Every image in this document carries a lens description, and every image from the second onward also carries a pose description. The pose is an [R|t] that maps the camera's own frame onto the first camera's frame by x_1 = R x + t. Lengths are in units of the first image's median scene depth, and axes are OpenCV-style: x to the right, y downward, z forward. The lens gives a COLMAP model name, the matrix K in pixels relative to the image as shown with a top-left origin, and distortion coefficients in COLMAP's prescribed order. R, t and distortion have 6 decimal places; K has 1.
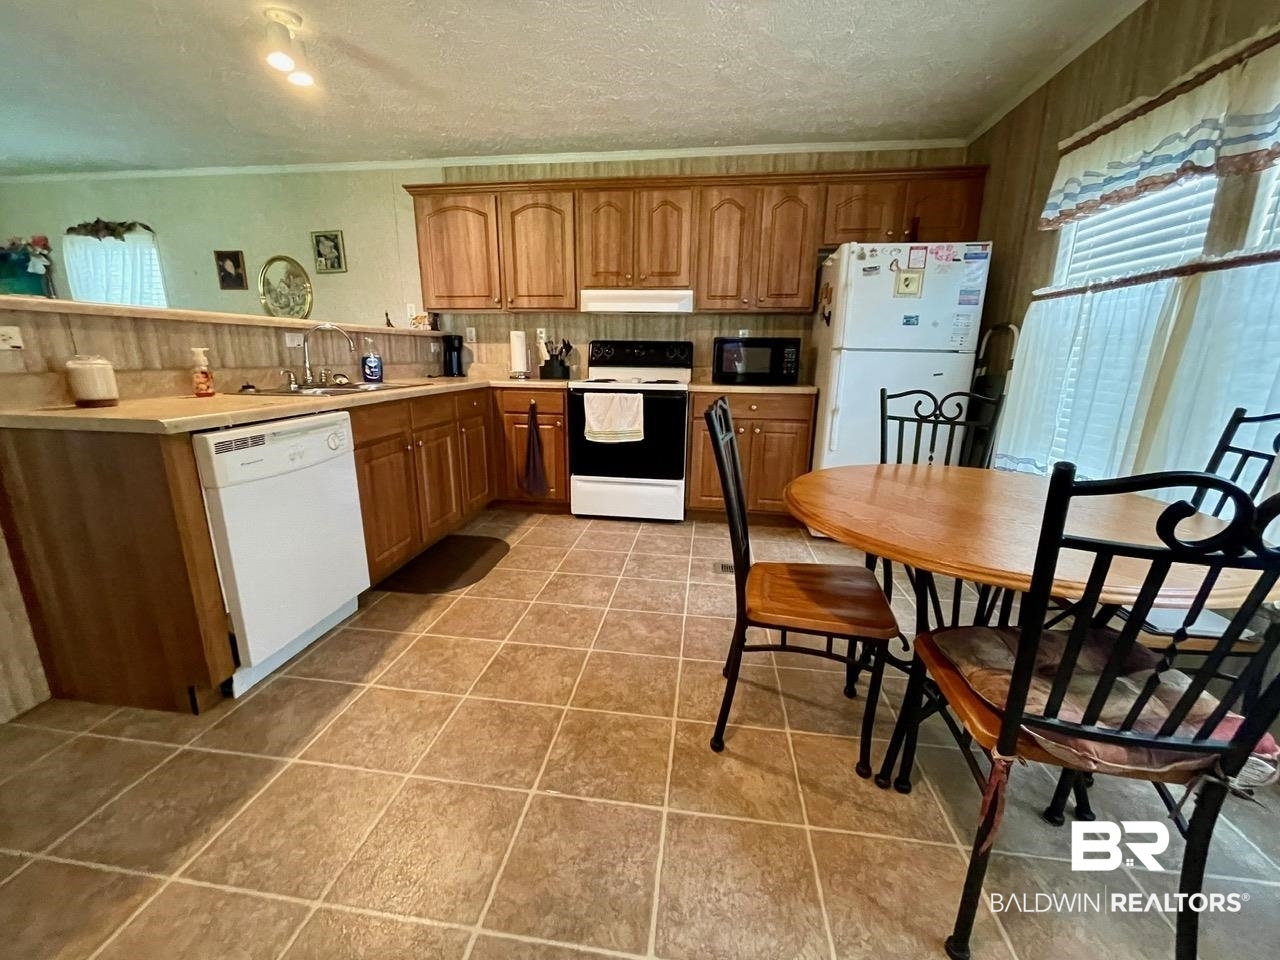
lens RADIAL K [[515.9, 0, 637.6], [0, 515.9, 476.9], [0, 0, 1]] dist [-0.006918, 0.003019]
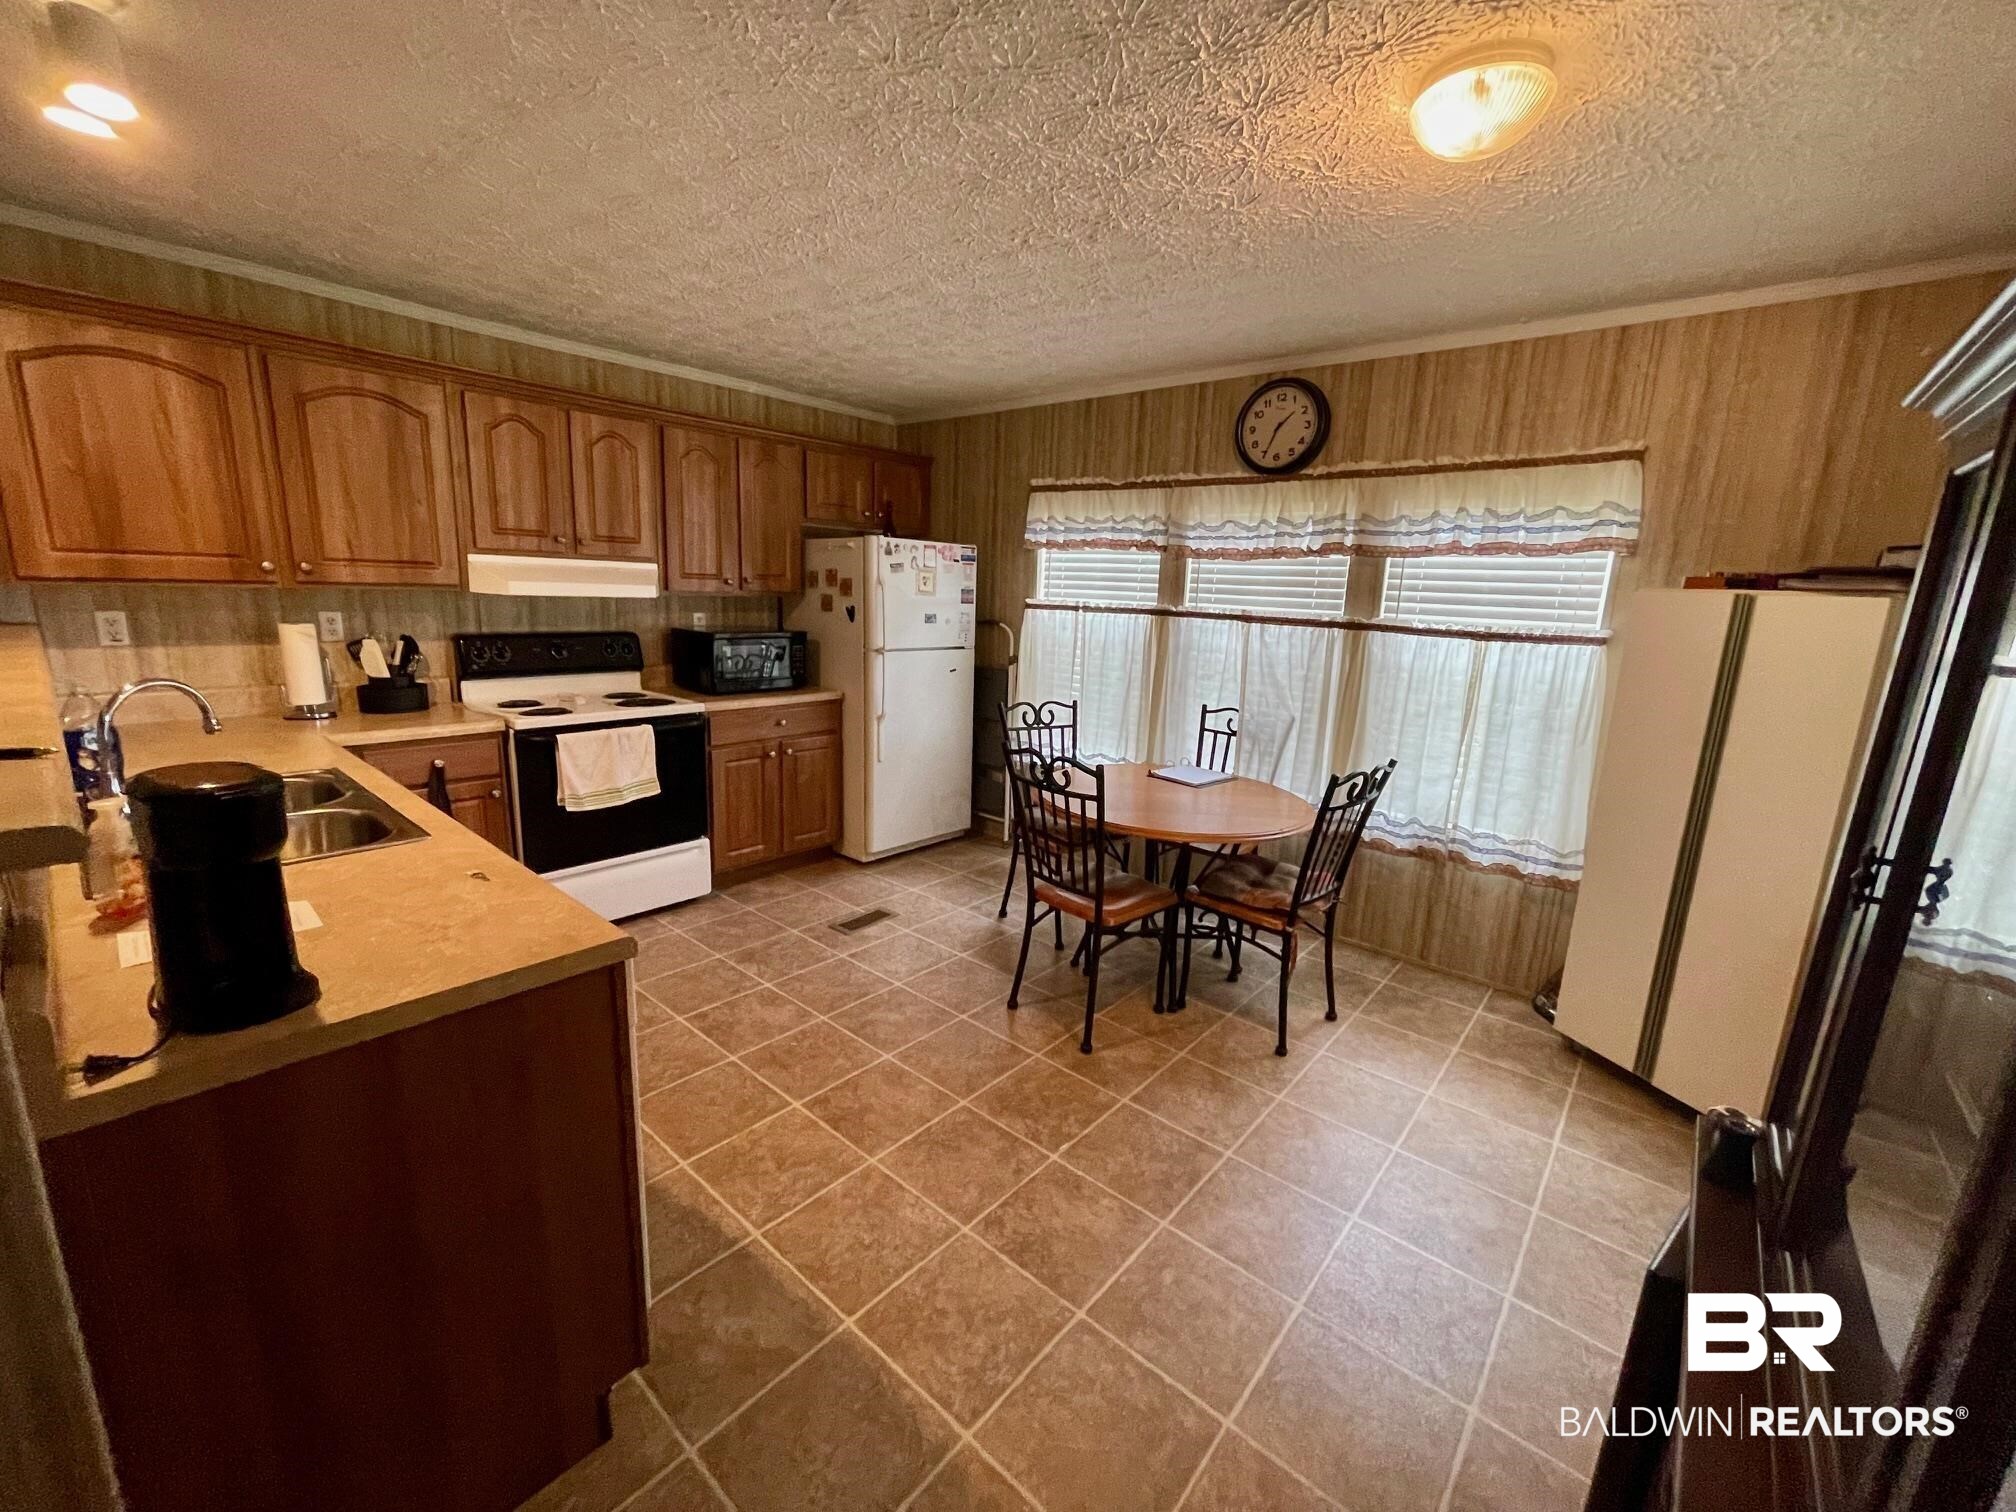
lens RADIAL K [[810.3, 0, 1001.2], [0, 810.3, 753.1], [0, 0, 1]] dist [-0.002371, -0.000575]
pose [[0.549448, -0.159708, 0.820122, -0.598939], [0.162823, 0.983210, 0.082383, -0.136697], [-0.819509, 0.088270, 0.566227, 0.039278]]
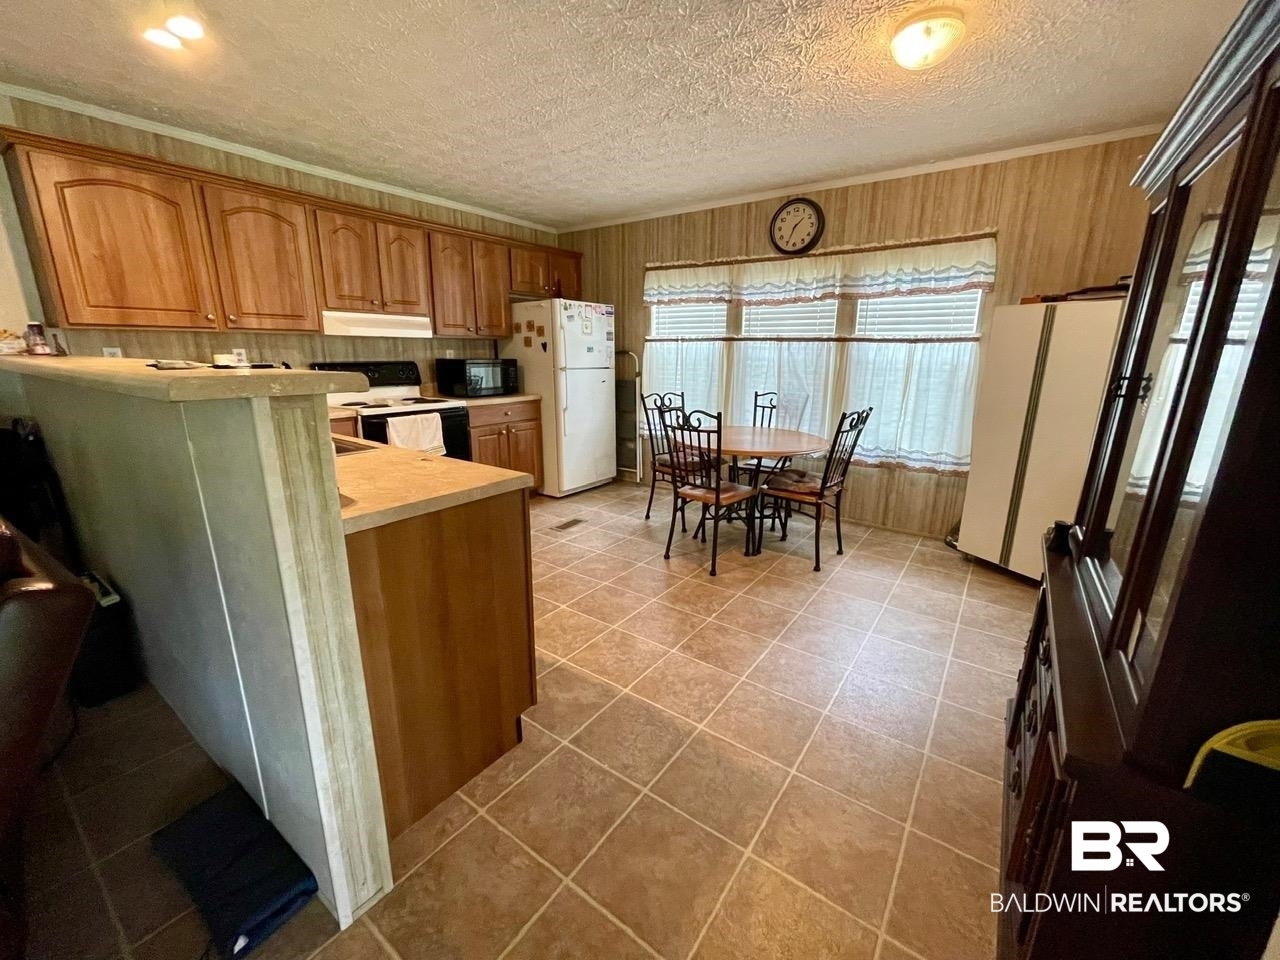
lens RADIAL K [[514.5, 0, 635.6], [0, 514.5, 476.7], [0, 0, 1]] dist [-0.003489, -0.000211]
pose [[0.474721, -0.218253, 0.852646, -0.758066], [0.203830, 0.969692, 0.134728, -0.089231], [-0.856209, 0.109836, 0.504819, 0.086385]]
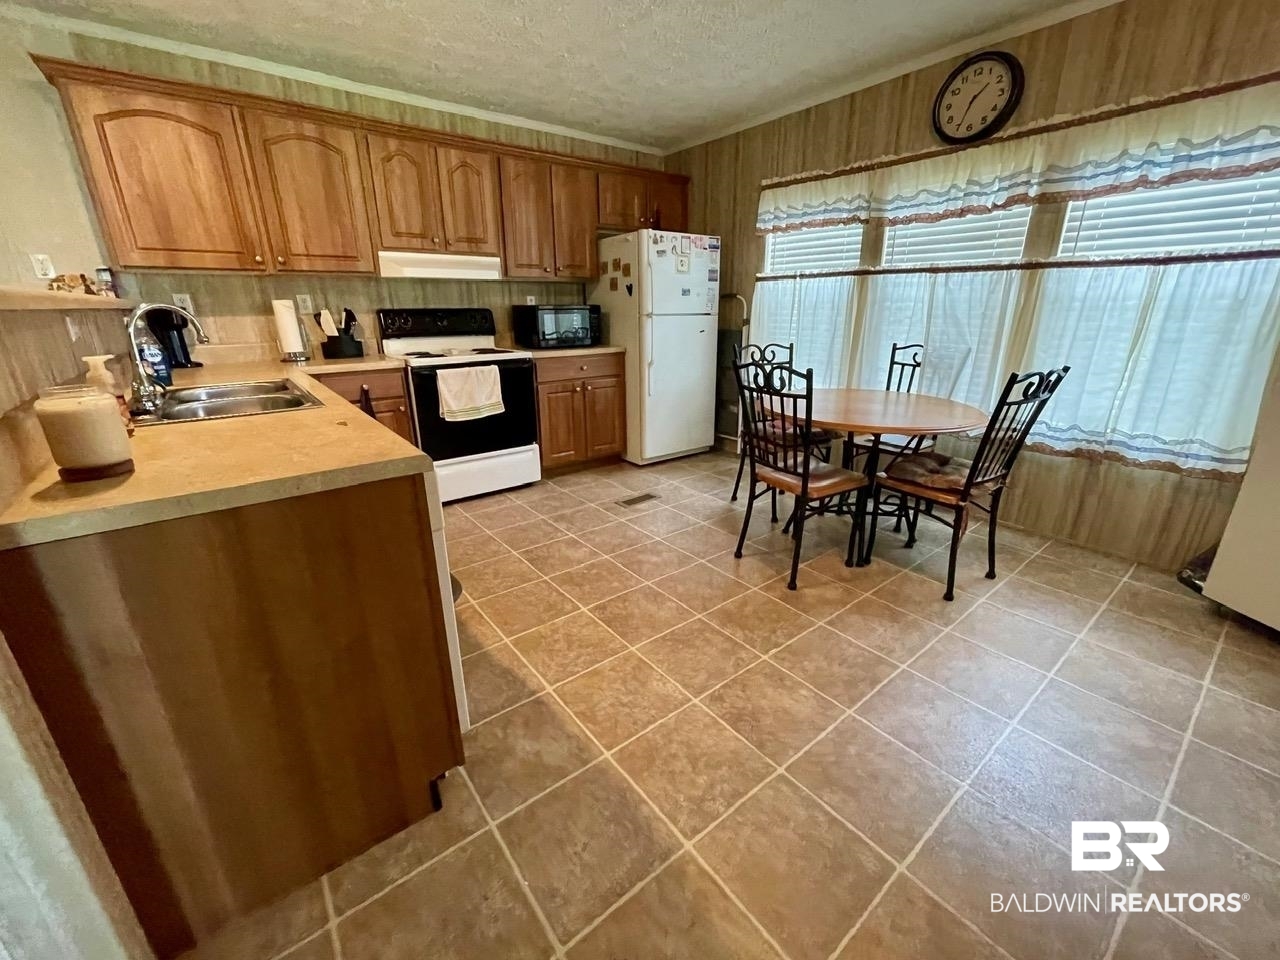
lens RADIAL K [[515.9, 0, 637.6], [0, 515.9, 476.9], [0, 0, 1]] dist [-0.006918, 0.003019]
pose [[0.699289, -0.241740, 0.672723, -0.516971], [0.182144, 0.970277, 0.159328, -0.059958], [-0.691244, 0.011116, 0.722536, 0.091920]]
